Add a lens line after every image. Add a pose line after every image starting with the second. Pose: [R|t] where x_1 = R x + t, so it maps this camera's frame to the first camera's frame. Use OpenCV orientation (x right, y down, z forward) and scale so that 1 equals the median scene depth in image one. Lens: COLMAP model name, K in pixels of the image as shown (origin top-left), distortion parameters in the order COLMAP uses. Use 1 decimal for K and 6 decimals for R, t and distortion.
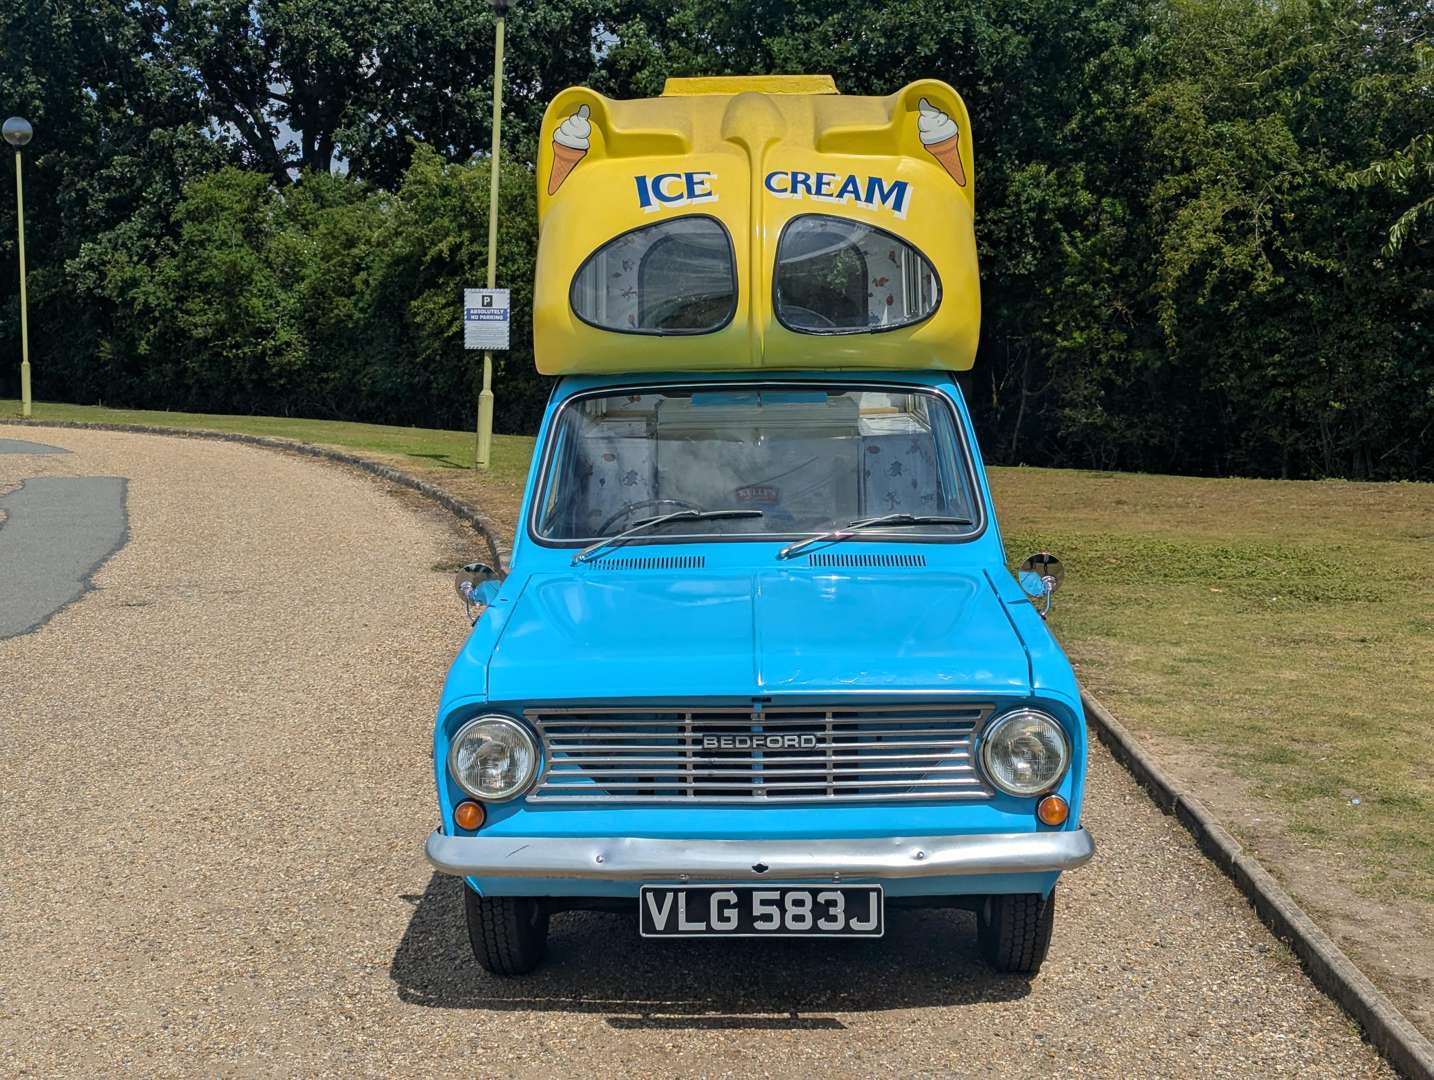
lens RADIAL K [[2022.0, 0, 719.1], [0, 2022.0, 552.8], [0, 0, 1]] dist [0.084295, 0.000000]
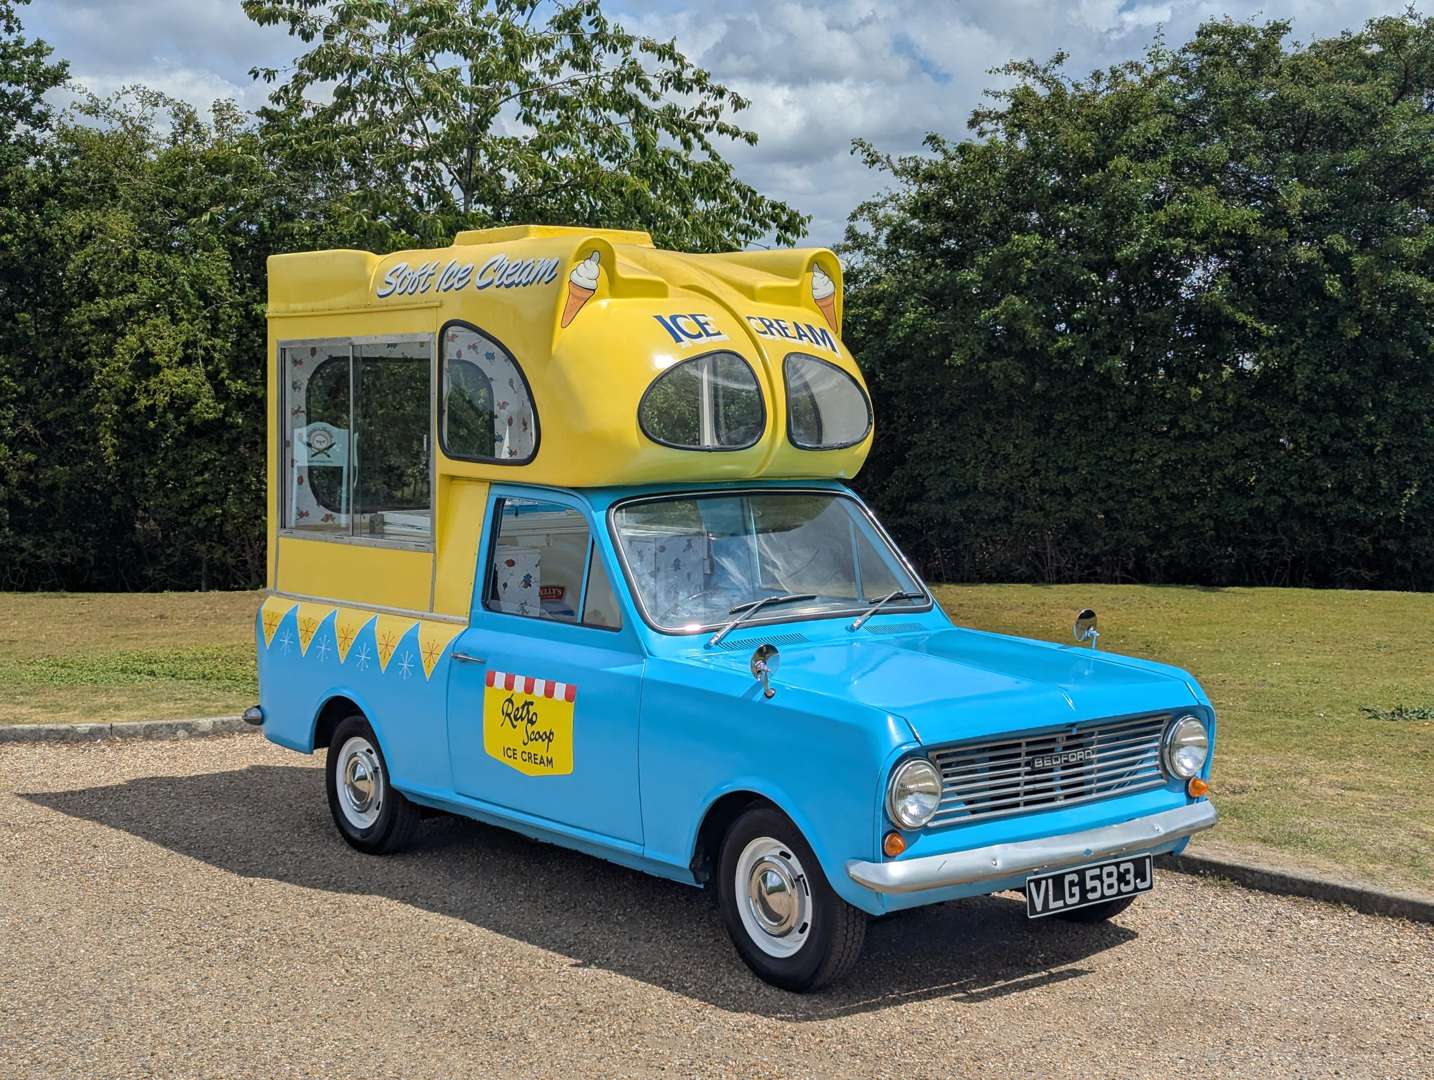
lens RADIAL K [[2022.0, 0, 698.6], [0, 2022.0, 569.7], [0, 0, 1]] dist [0.084295, 0.000000]
pose [[0.758736, -0.039696, 0.650188, -0.989339], [0.072988, 0.997037, -0.024301, -0.013536], [-0.647297, 0.065894, 0.759385, 0.144318]]
